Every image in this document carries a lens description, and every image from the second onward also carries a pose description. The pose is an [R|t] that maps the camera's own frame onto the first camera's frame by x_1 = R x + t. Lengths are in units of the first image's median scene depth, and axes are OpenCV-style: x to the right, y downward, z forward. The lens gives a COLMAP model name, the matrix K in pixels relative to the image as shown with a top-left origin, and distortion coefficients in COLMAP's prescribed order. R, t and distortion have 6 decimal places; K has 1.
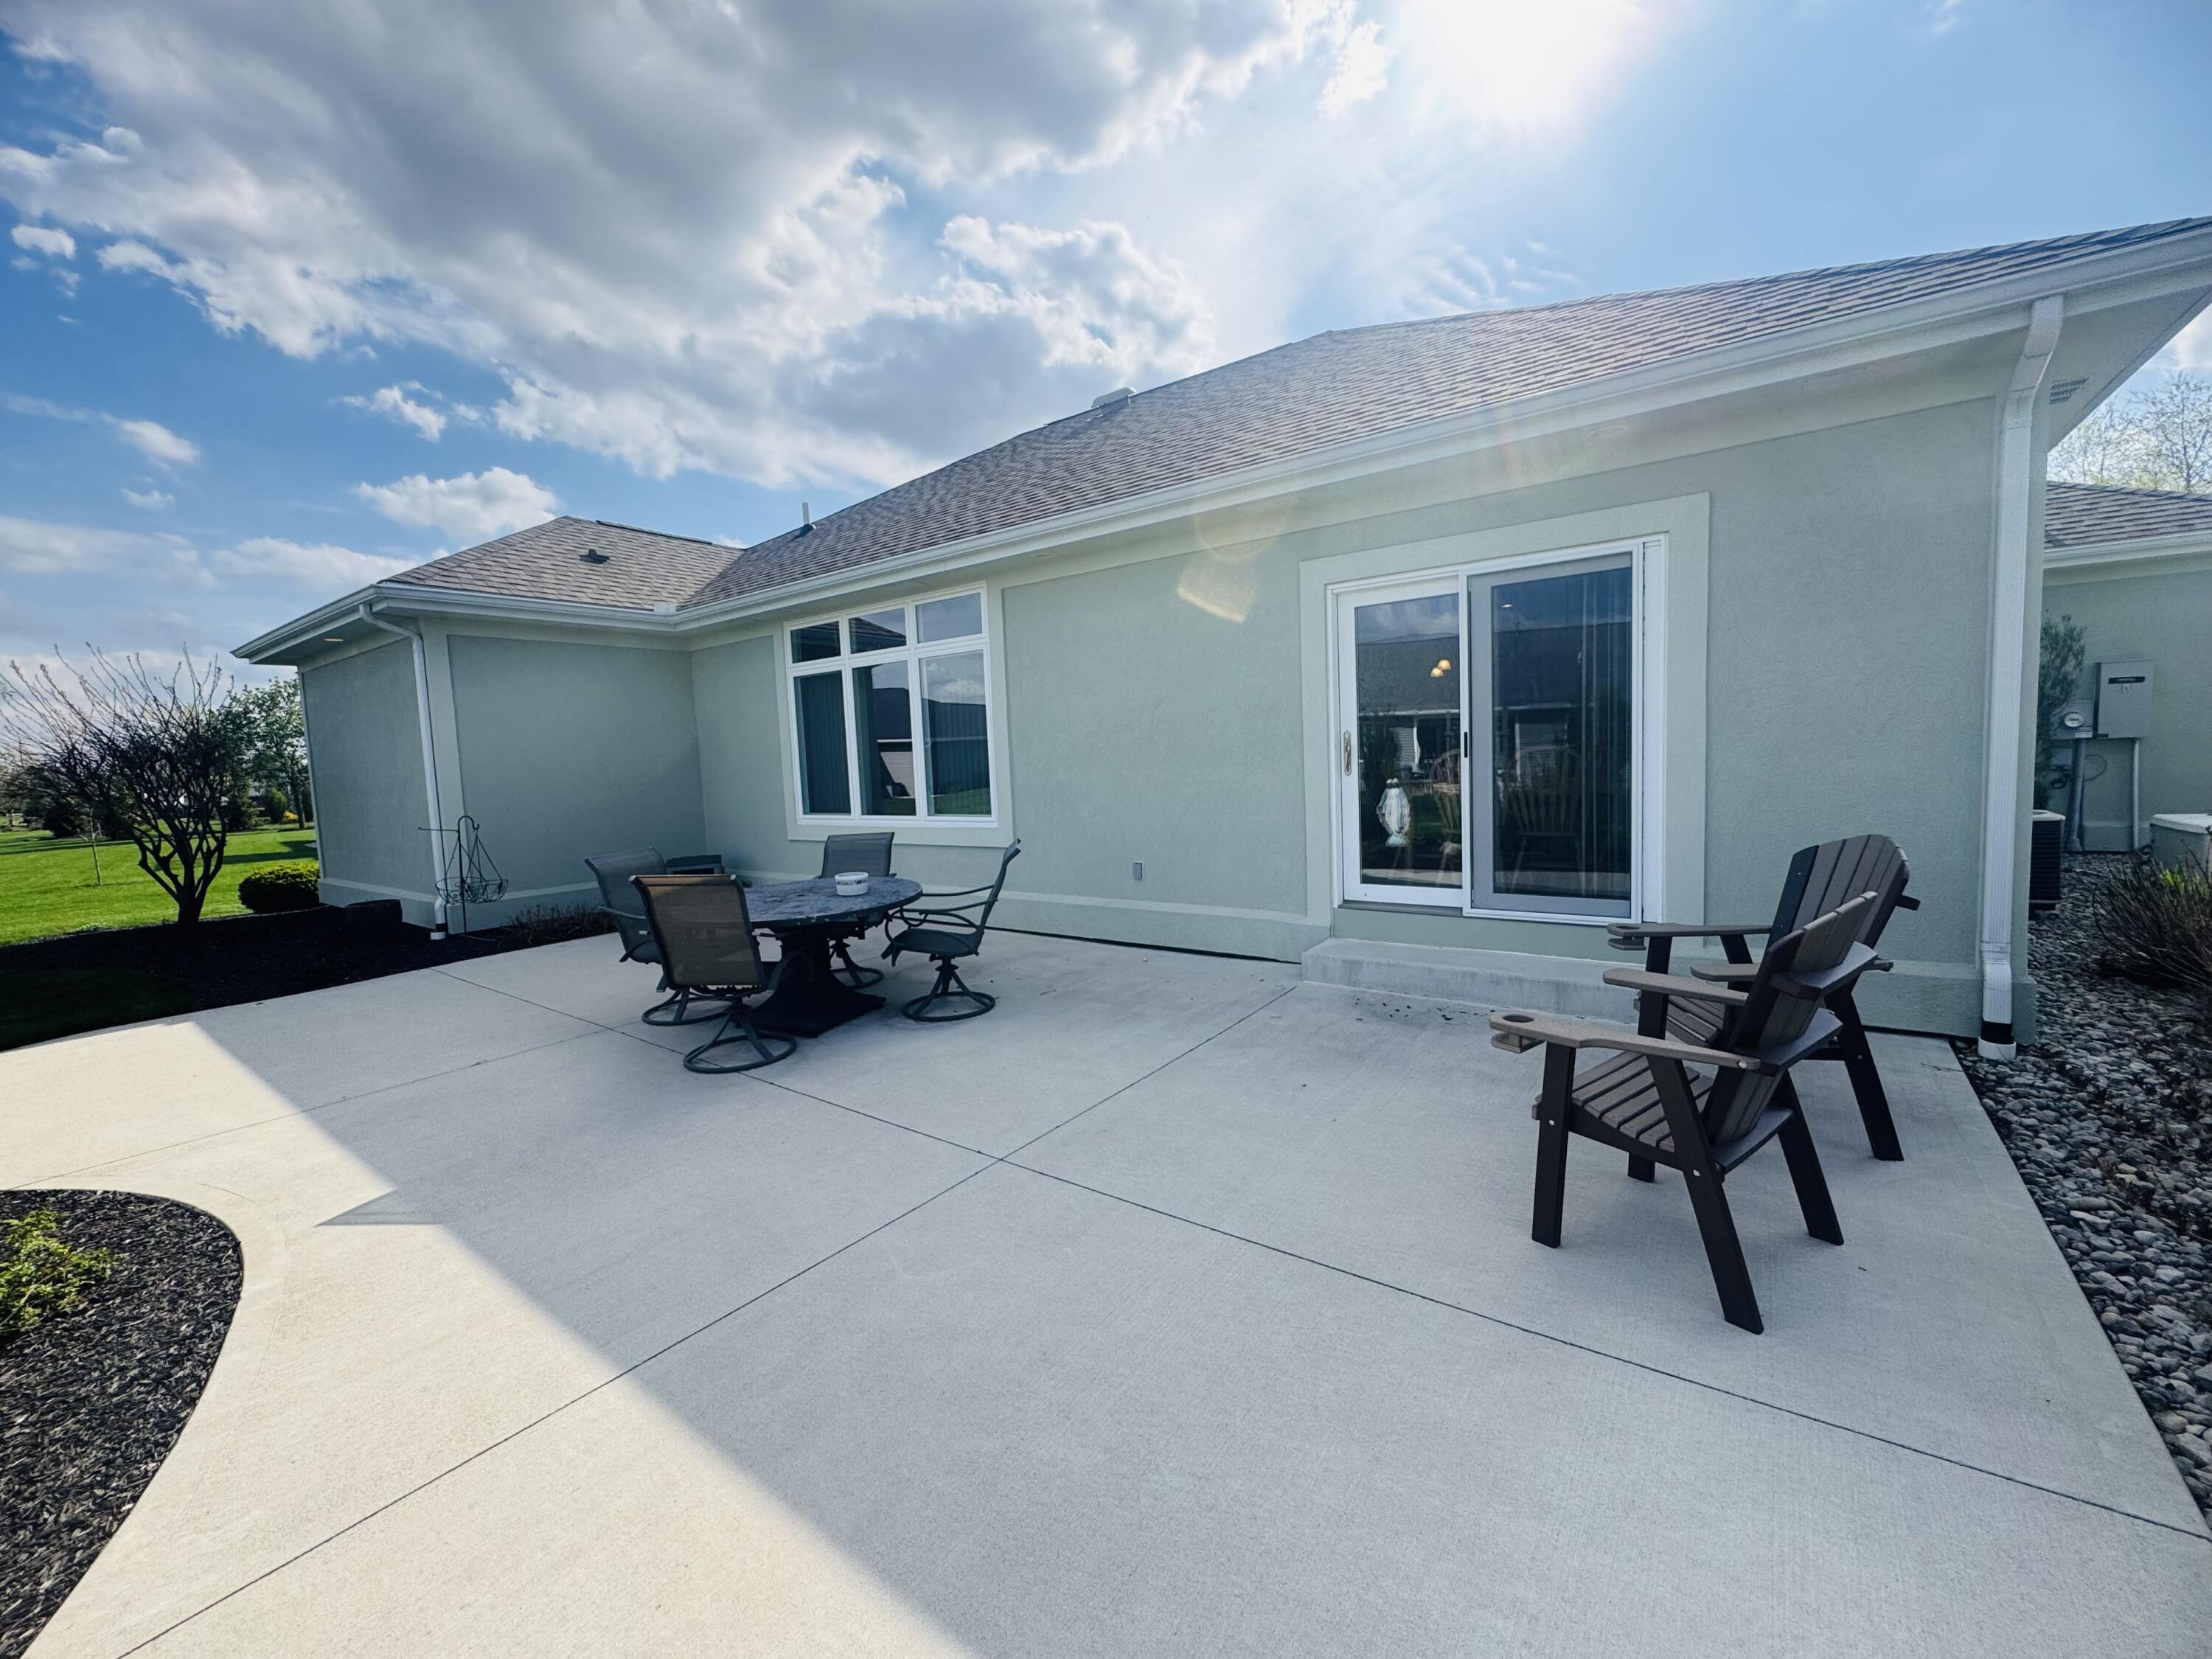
lens RADIAL K [[882.6, 0, 1098.0], [0, 882.6, 814.0], [0, 0, 1]] dist [-0.000436, -0.000664]
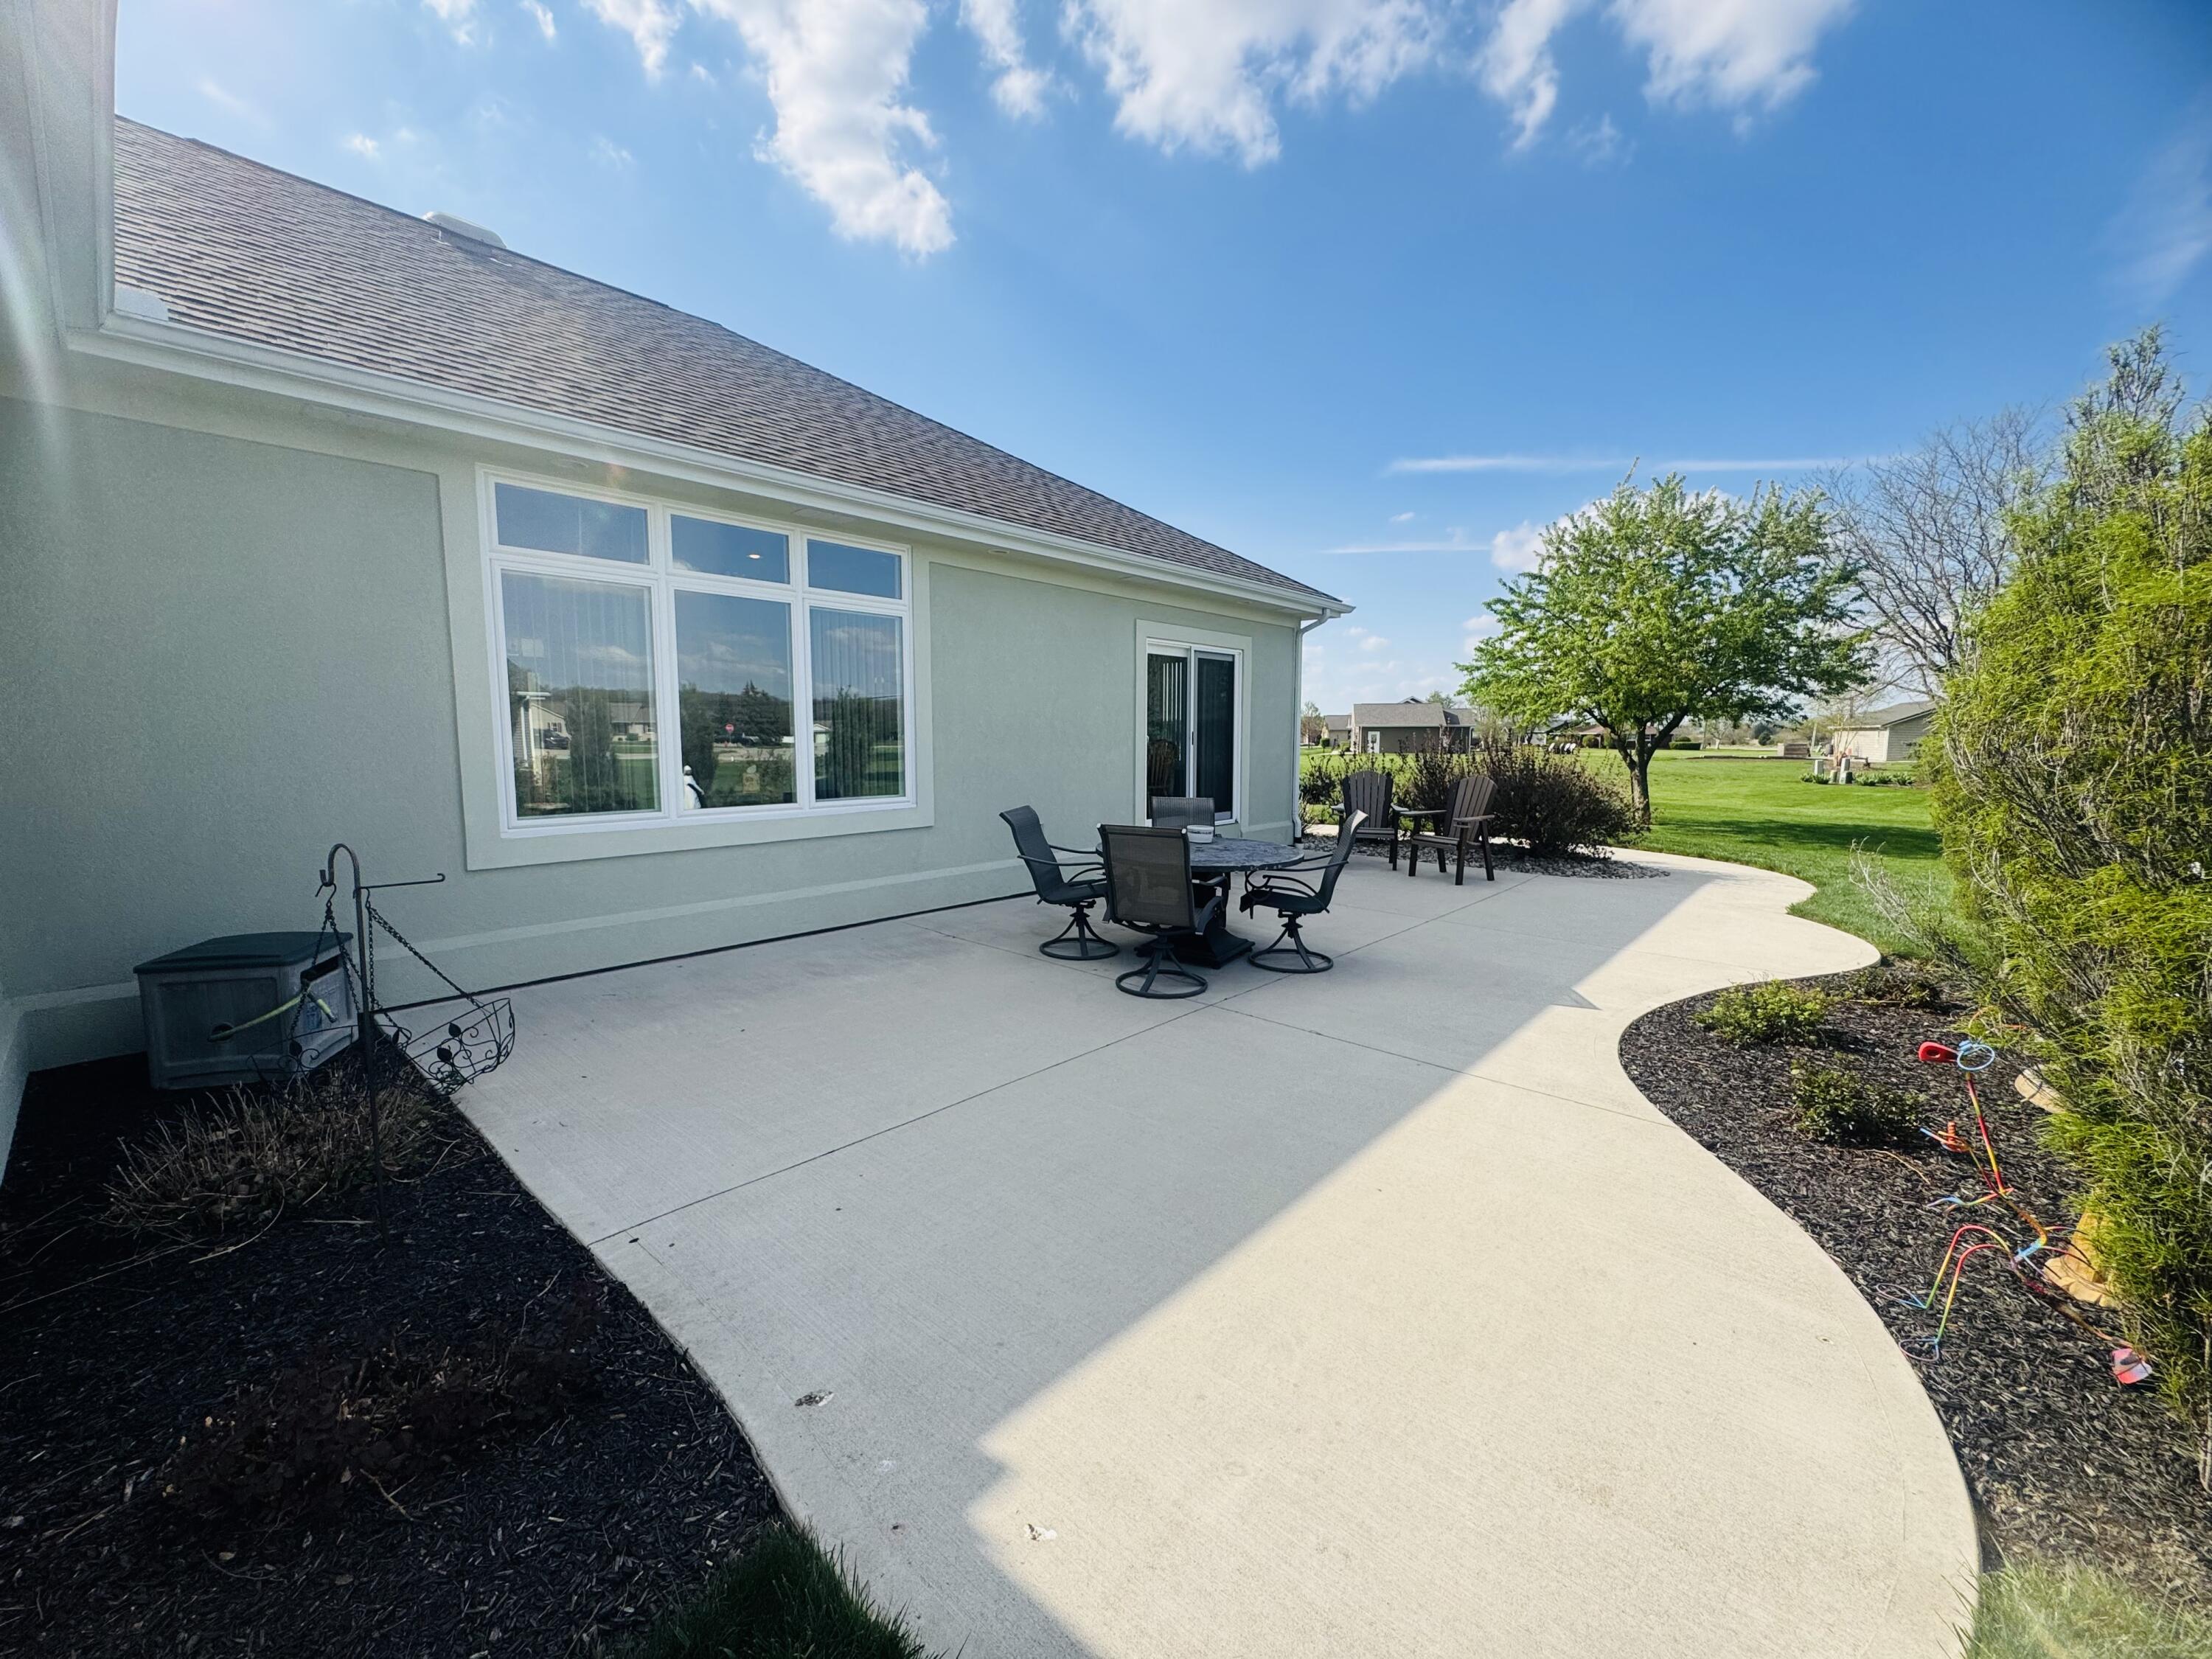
lens RADIAL K [[882.6, 0, 1113.8], [0, 882.6, 835.1], [0, 0, 1]] dist [-0.000436, -0.000664]
pose [[0.071288, -0.057079, 0.995821, -1.029881], [0.084186, 0.995143, 0.051014, 0.011531], [-0.993897, 0.080198, 0.075747, 0.719398]]
